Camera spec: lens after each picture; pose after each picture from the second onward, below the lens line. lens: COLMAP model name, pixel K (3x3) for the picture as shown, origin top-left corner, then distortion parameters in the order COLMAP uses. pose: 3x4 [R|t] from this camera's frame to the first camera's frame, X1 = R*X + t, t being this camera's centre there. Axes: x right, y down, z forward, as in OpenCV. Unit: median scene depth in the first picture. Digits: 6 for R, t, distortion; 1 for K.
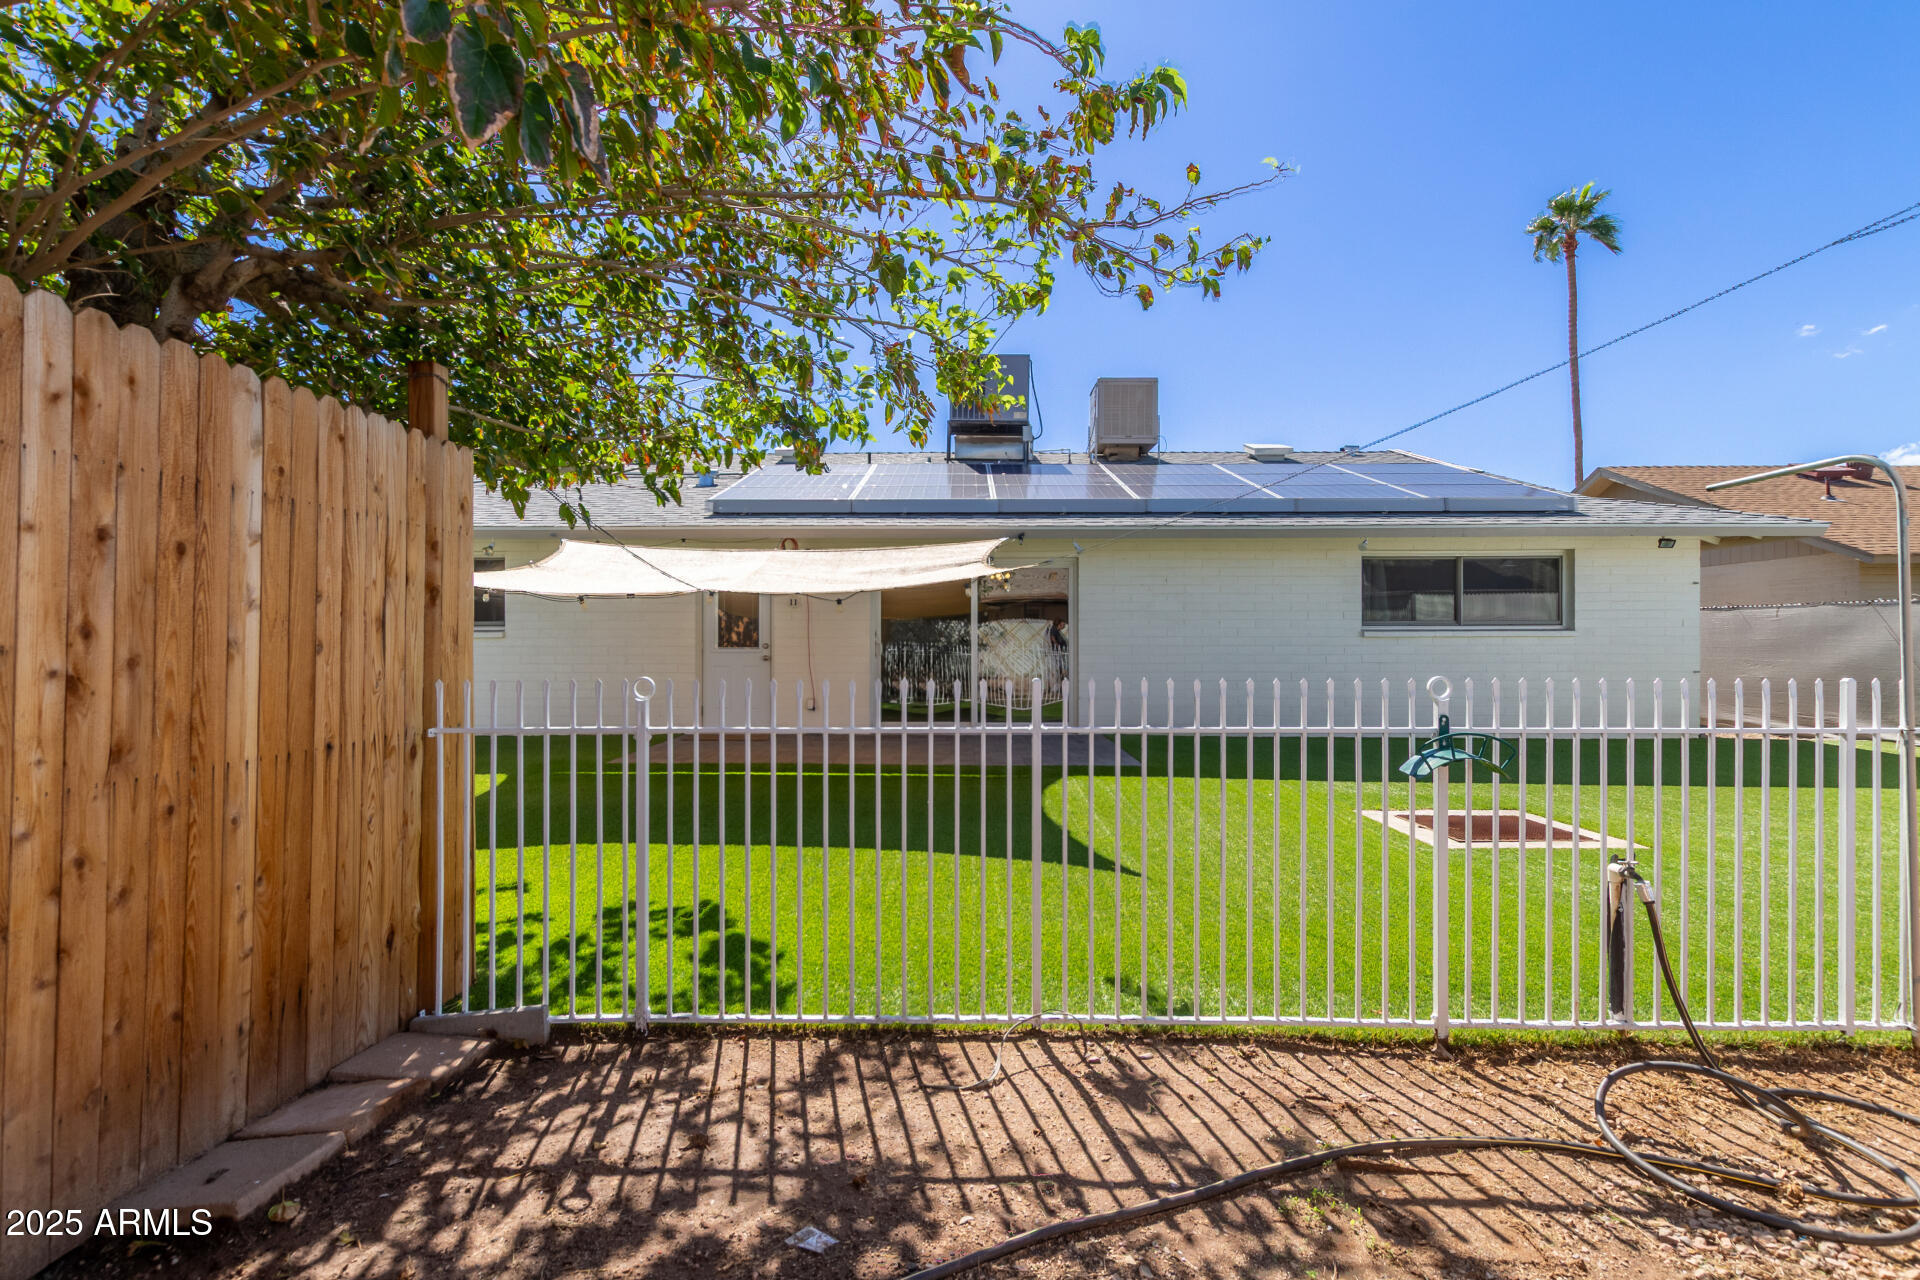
lens RADIAL K [[891.5, 0, 962.1], [0, 891.5, 642.6], [0, 0, 1]] dist [-0.001522, -0.000039]
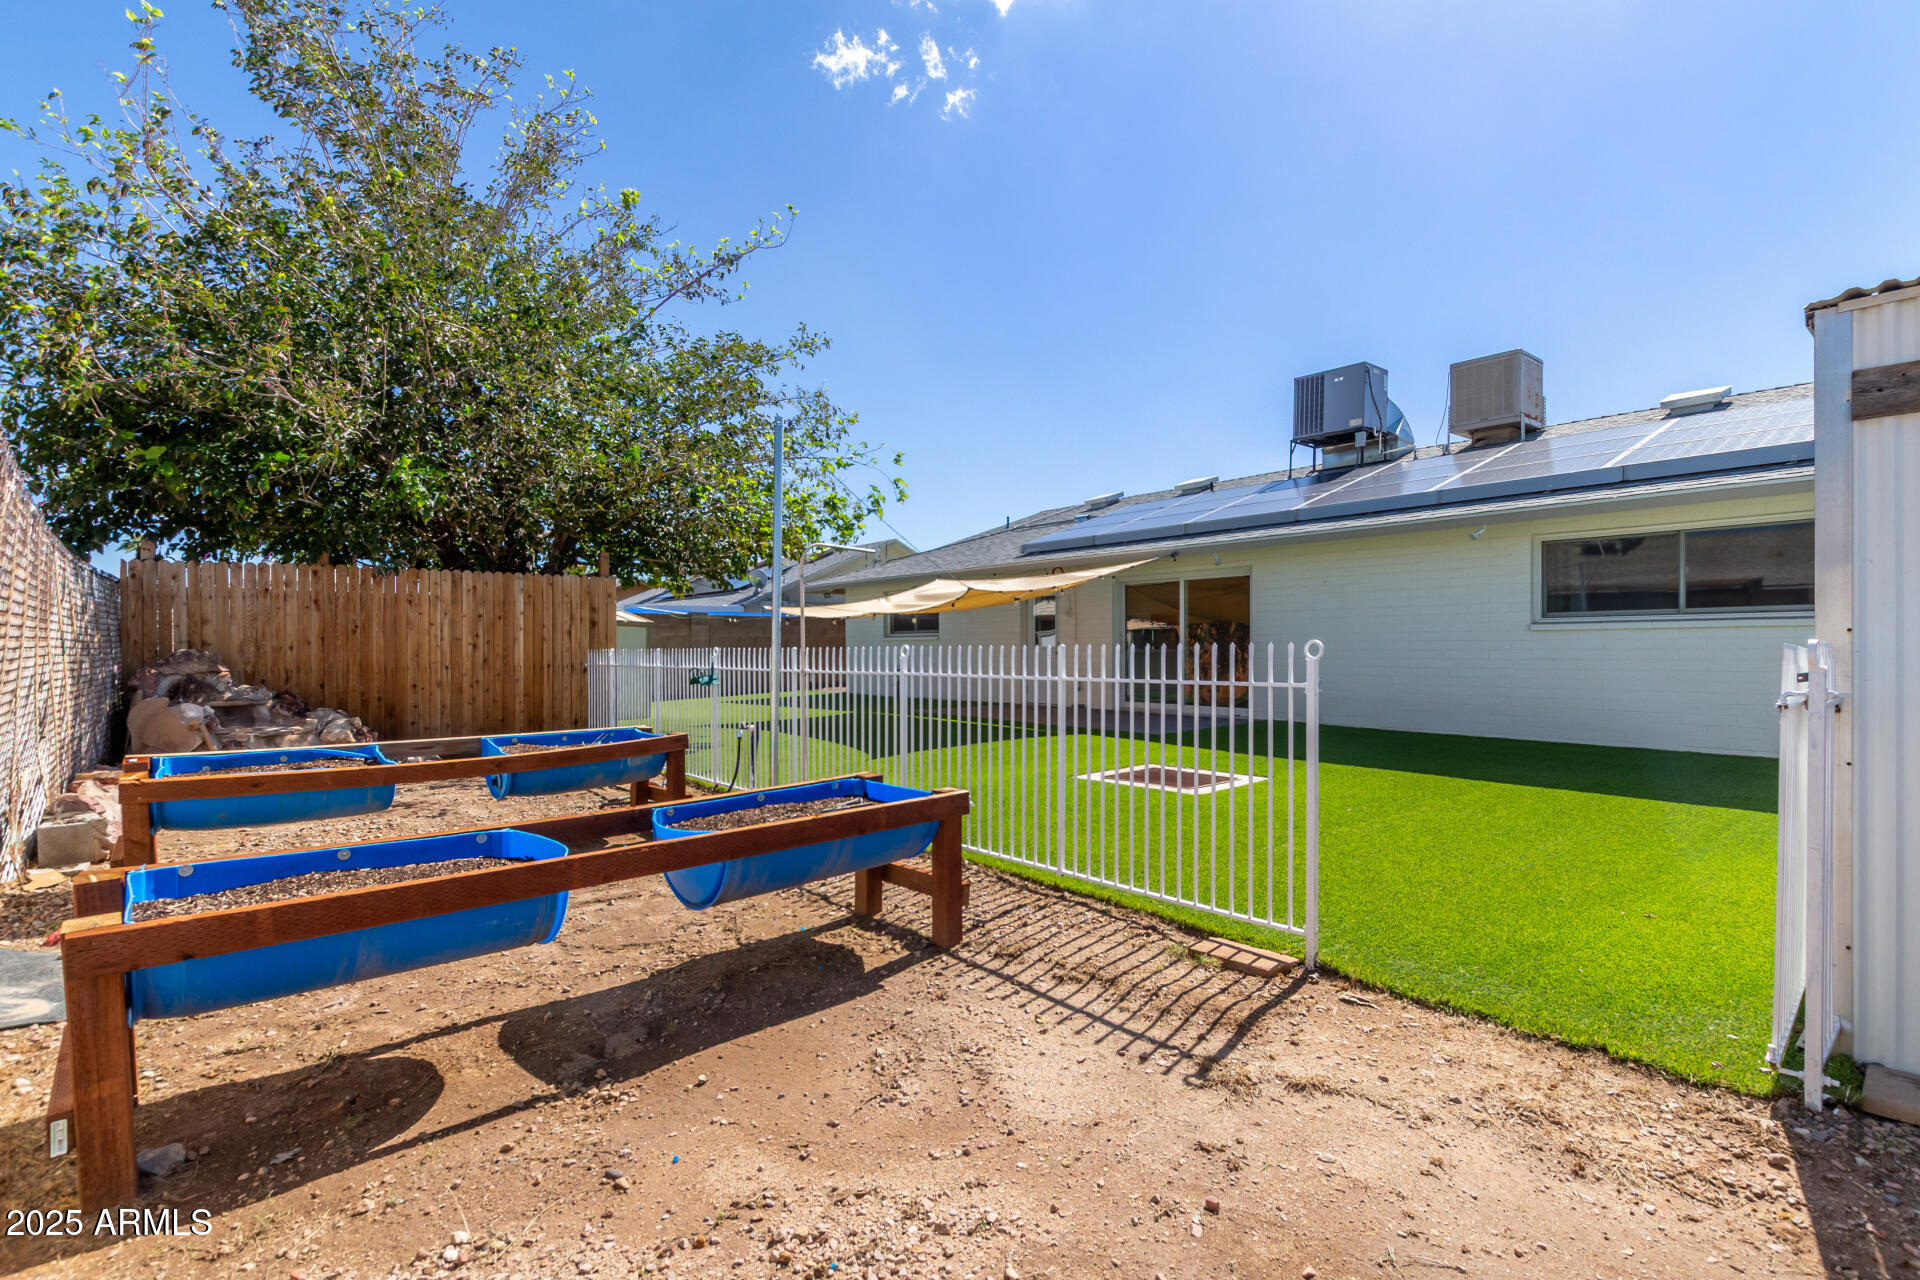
lens RADIAL K [[891.5, 0, 958.0], [0, 891.5, 646.3], [0, 0, 1]] dist [-0.001522, -0.000039]
pose [[0.661916, -0.006674, -0.749549, 2.876672], [0.004941, 0.999977, -0.004541, 0.052438], [0.749562, -0.000698, 0.661934, -0.188405]]
